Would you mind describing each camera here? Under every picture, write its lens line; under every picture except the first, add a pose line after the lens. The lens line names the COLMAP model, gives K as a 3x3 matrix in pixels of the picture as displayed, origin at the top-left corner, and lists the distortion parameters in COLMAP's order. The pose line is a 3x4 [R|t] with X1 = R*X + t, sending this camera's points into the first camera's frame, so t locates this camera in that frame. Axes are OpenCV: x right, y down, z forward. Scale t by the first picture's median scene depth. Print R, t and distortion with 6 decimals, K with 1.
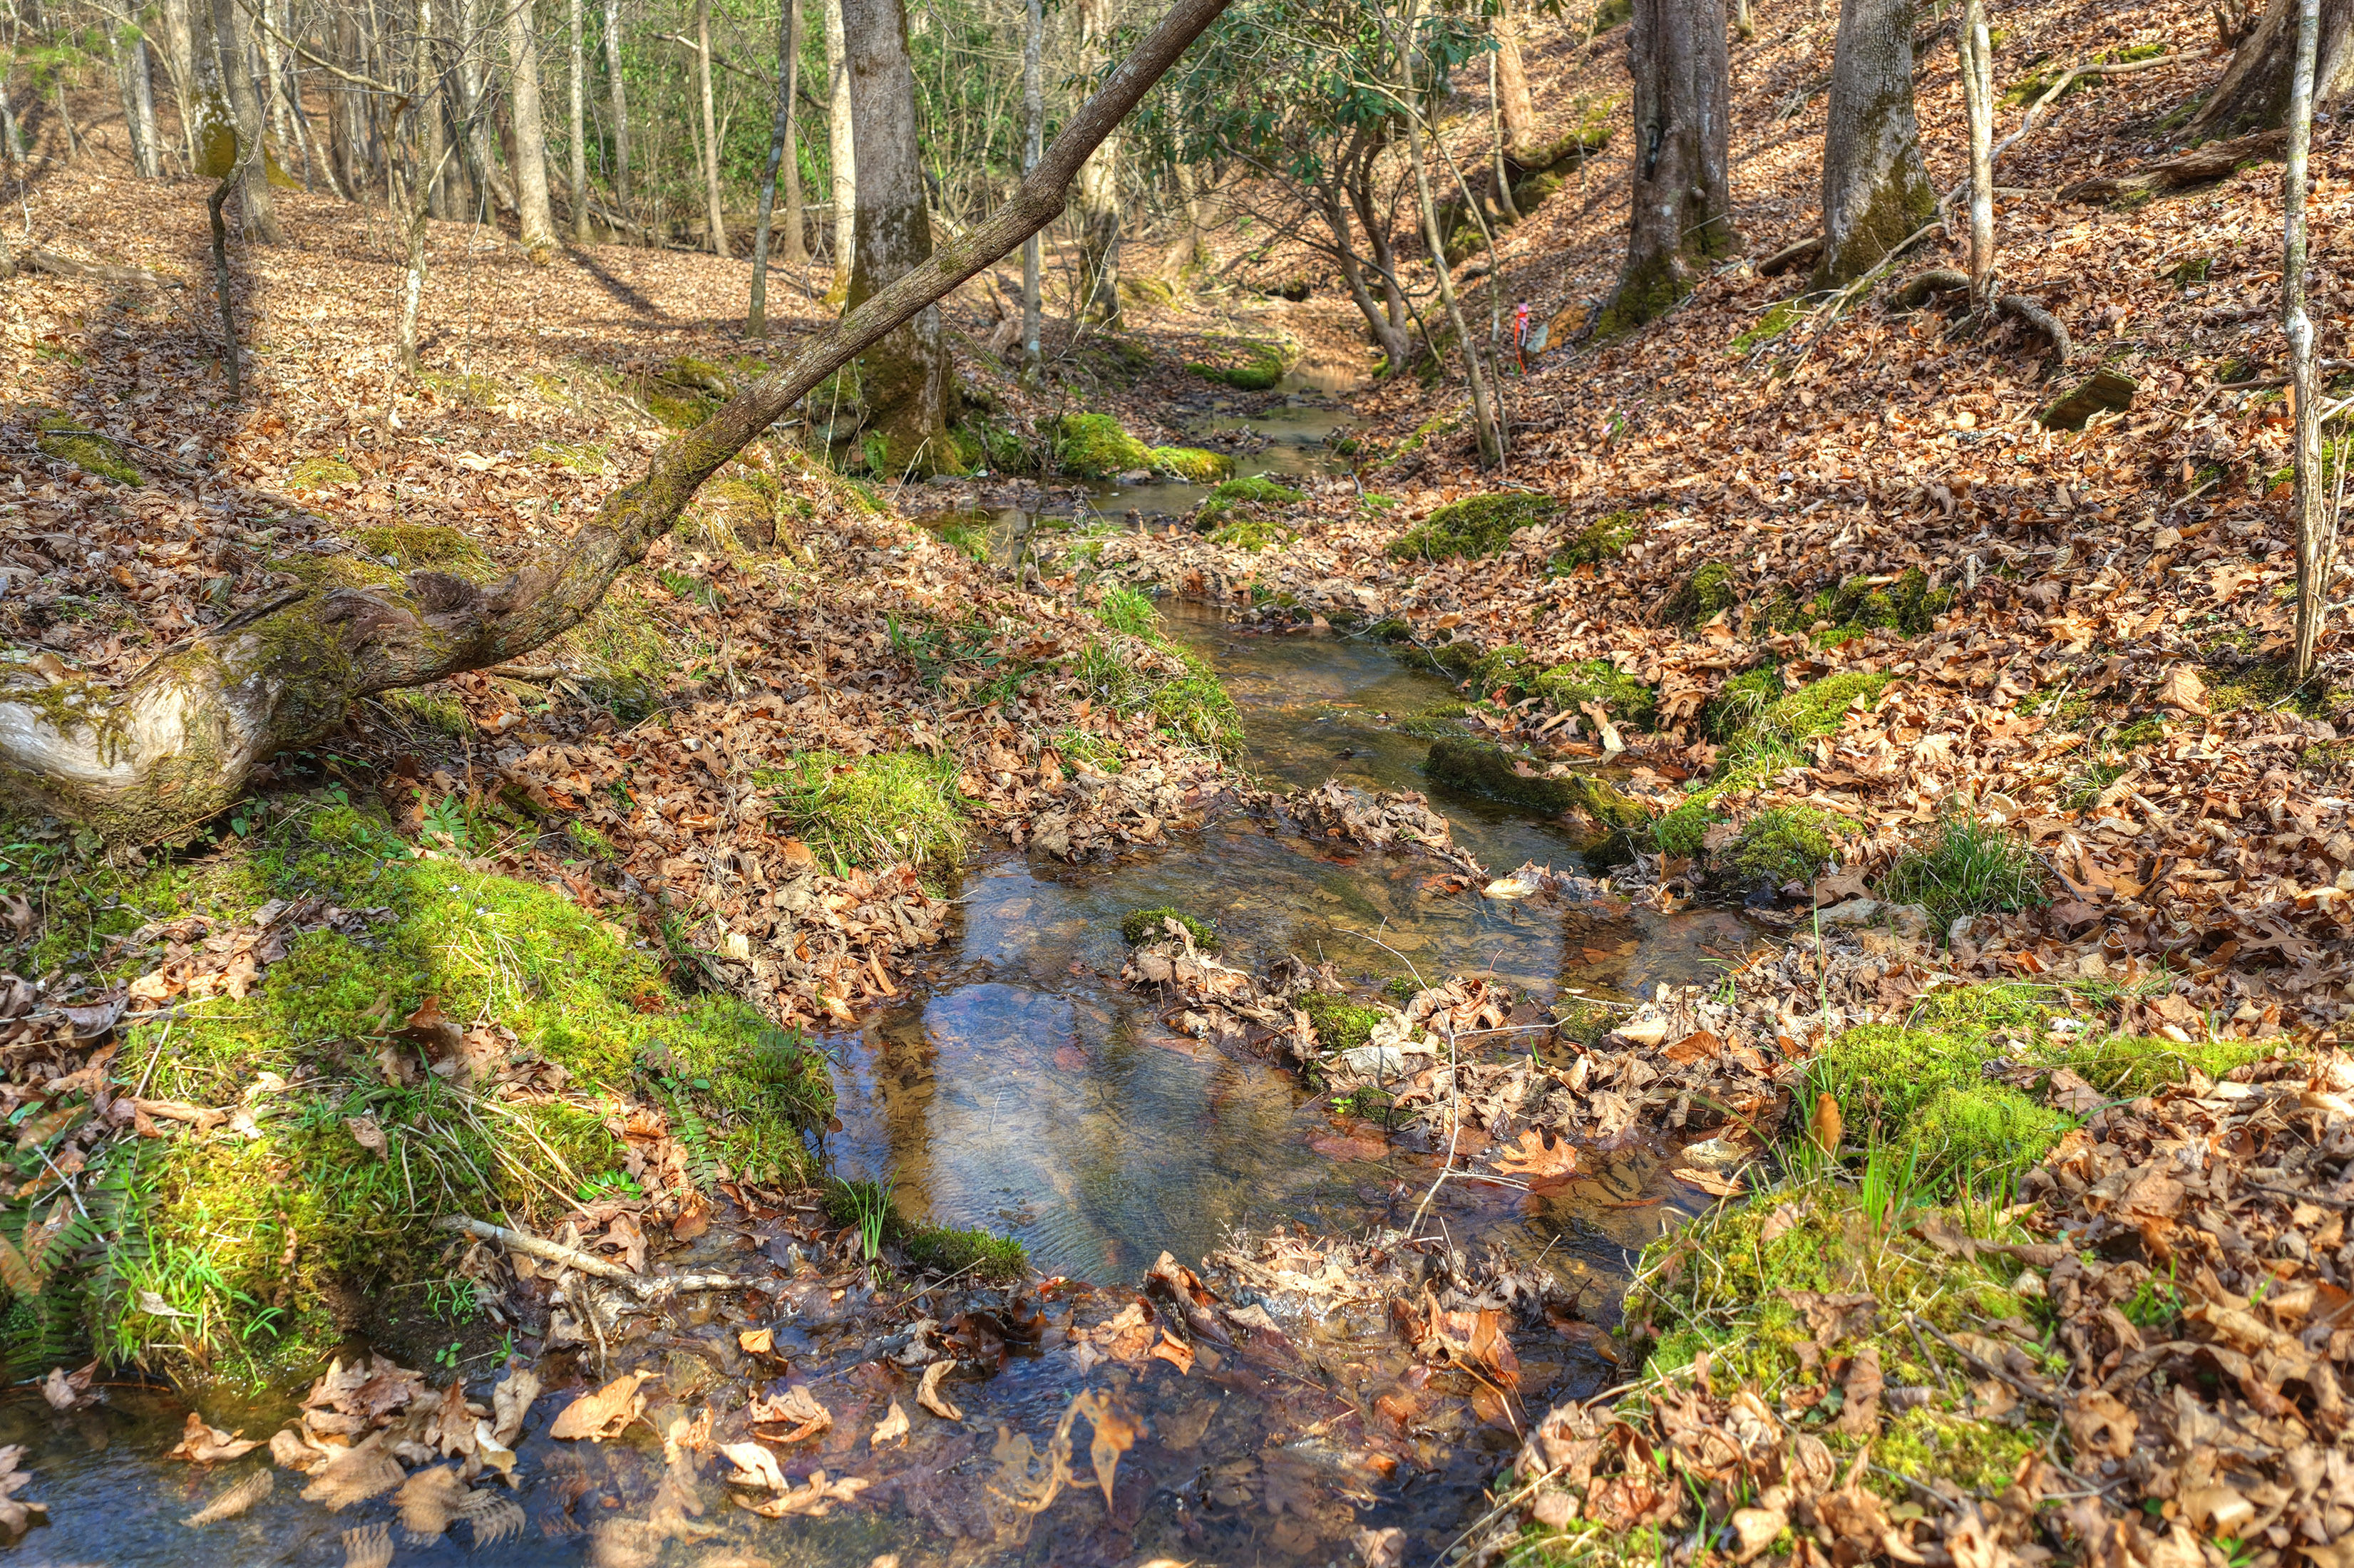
lens RADIAL K [[1954.1, 0, 1177.0], [0, 1954.1, 784.0], [0, 0, 1]] dist [-0.012919, 0.018109]
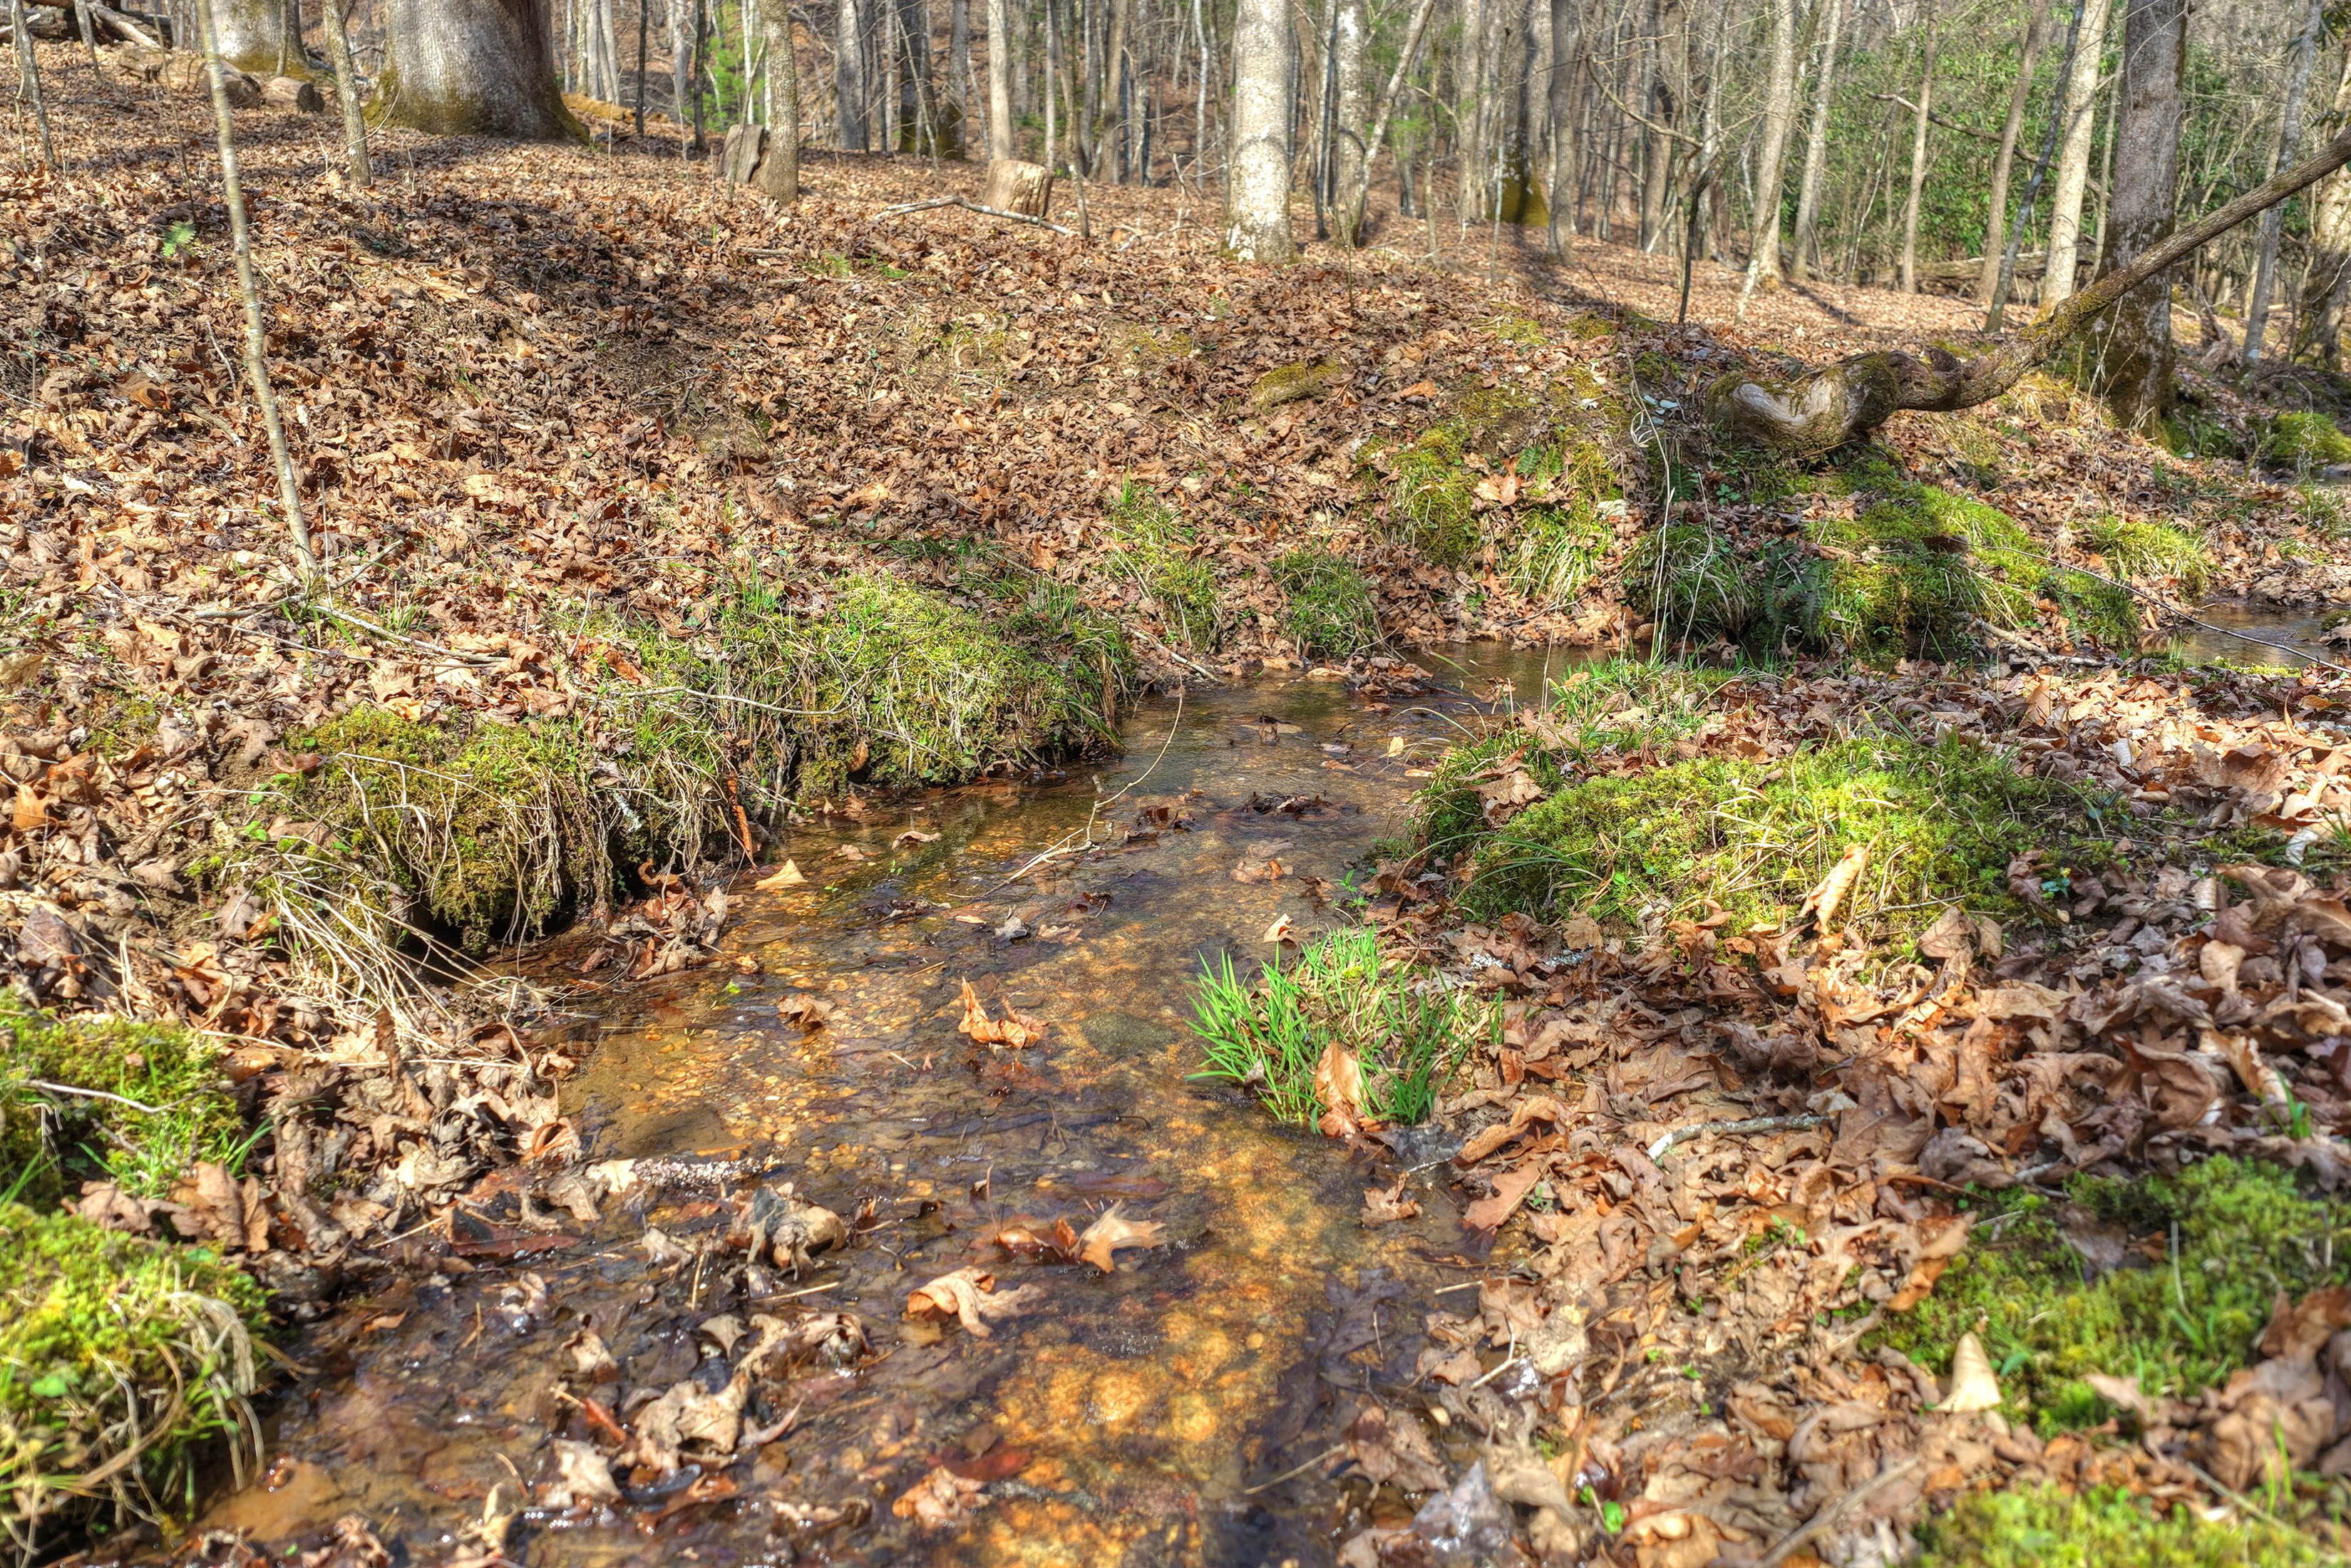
lens RADIAL K [[1936.2, 0, 1136.9], [0, 1936.2, 778.2], [0, 0, 1]] dist [-0.004392, -0.001010]
pose [[0.841158, 0.145134, -0.520951, -0.000388], [-0.162001, 0.986701, 0.013313, 0.062584], [0.515955, 0.073196, 0.853483, -0.150178]]
